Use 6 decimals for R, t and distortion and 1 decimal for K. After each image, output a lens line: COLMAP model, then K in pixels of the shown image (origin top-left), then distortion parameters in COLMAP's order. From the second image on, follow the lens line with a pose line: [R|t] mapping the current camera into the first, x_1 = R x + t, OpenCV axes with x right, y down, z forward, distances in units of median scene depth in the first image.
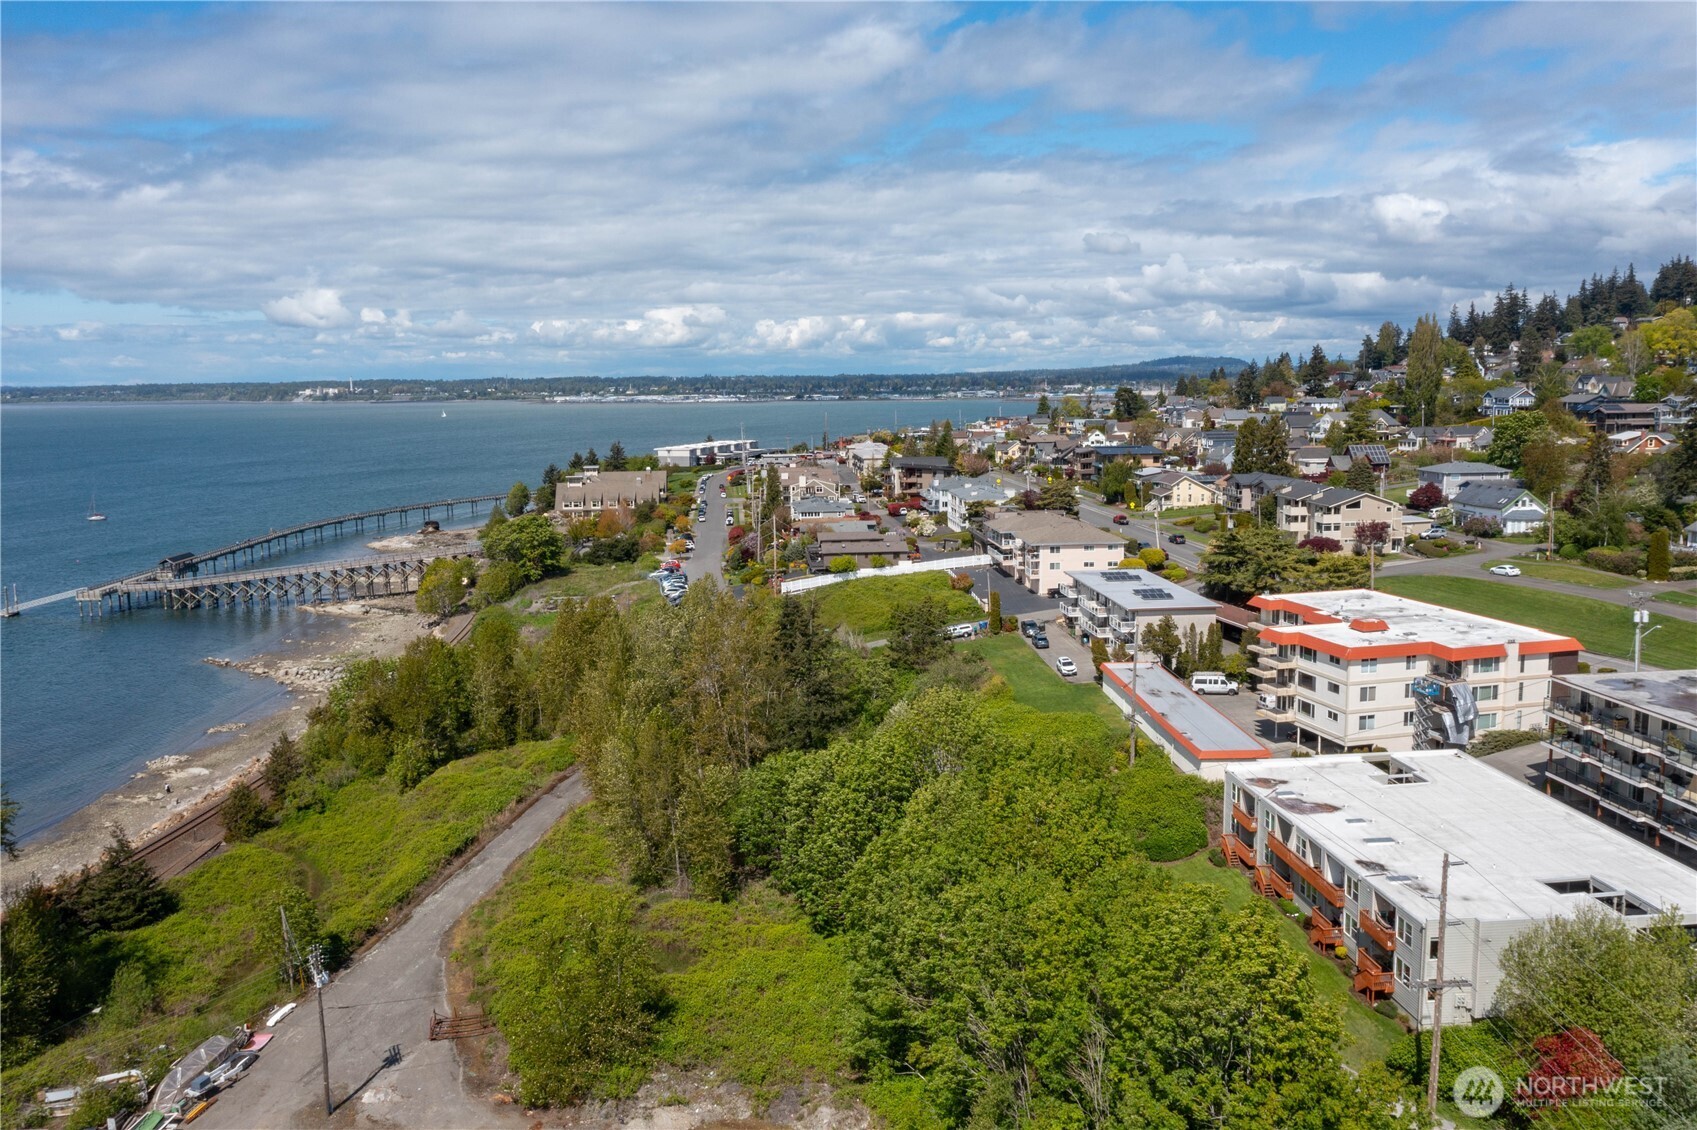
lens RADIAL K [[1329.4, 0, 855.4], [0, 1329.4, 559.7], [0, 0, 1]] dist [-0.010765, 0.001275]
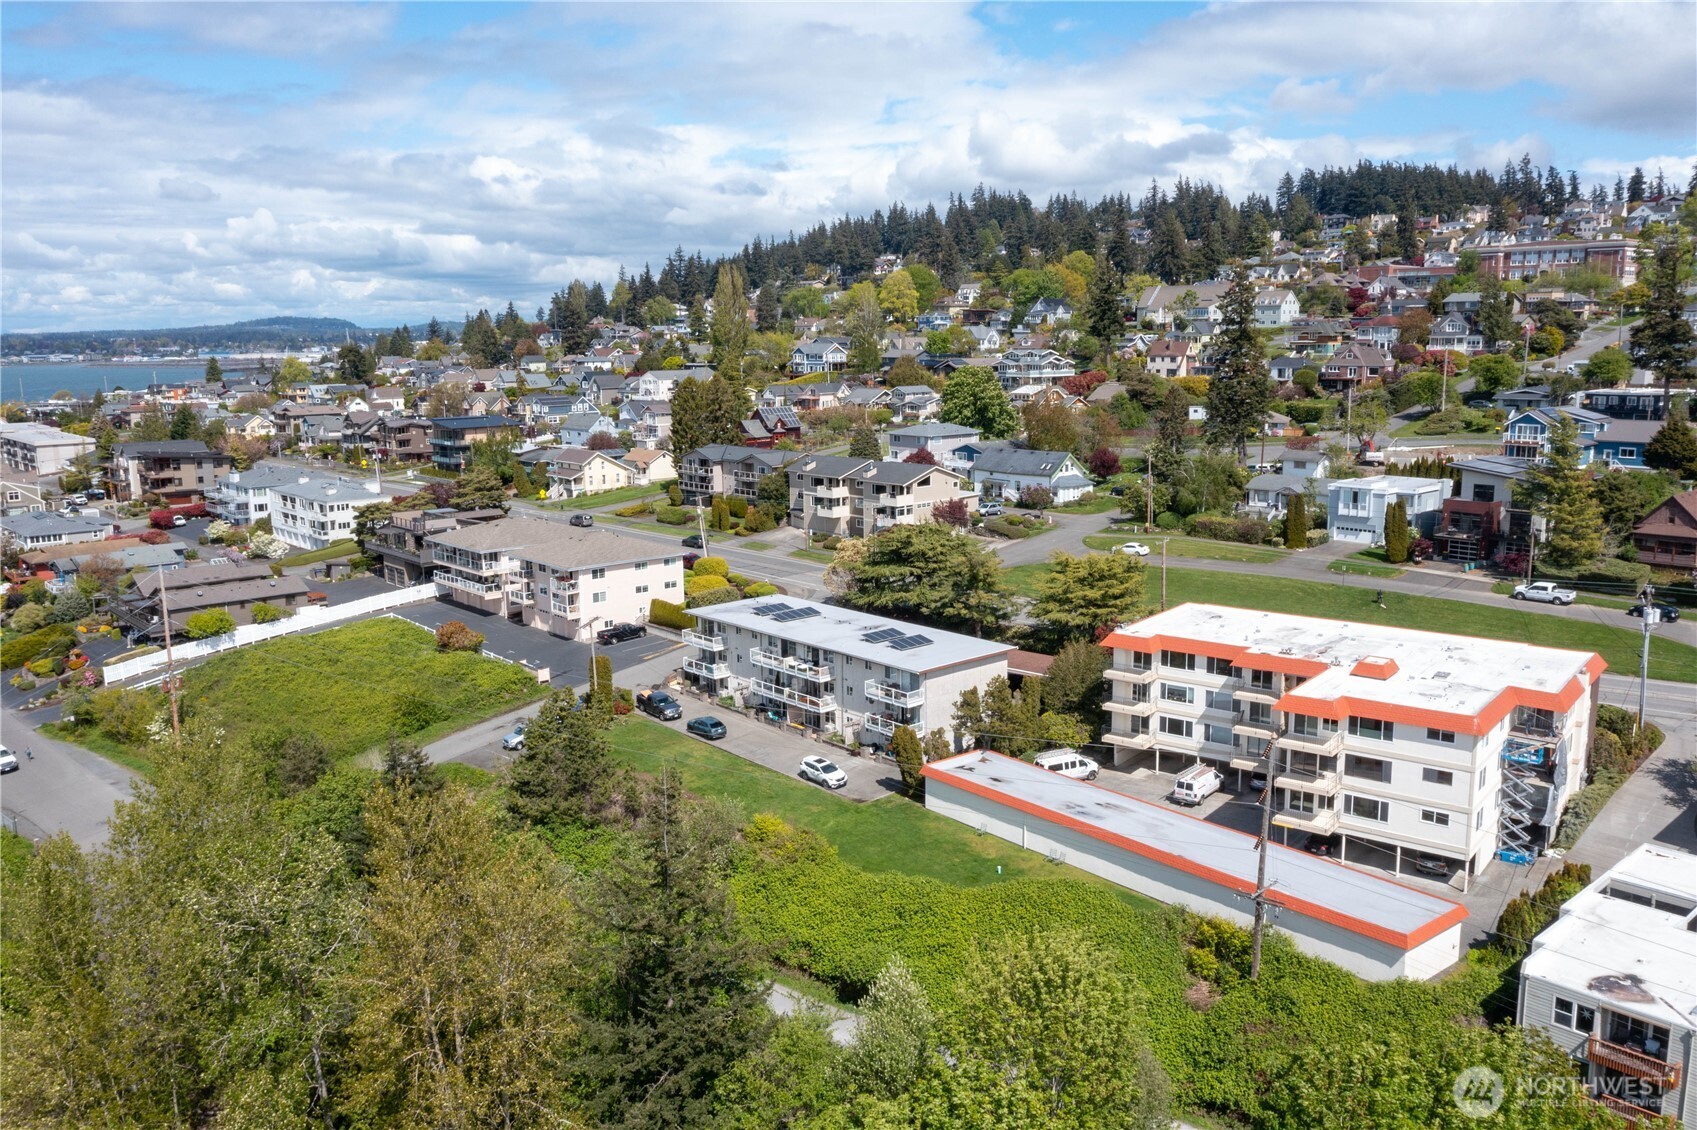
lens RADIAL K [[1329.4, 0, 841.0], [0, 1329.4, 581.9], [0, 0, 1]] dist [-0.010765, 0.001275]
pose [[0.805405, -0.105362, 0.583286, -0.108360], [0.079446, 0.994384, 0.069921, -0.029717], [-0.587377, -0.009975, 0.809252, 0.264900]]
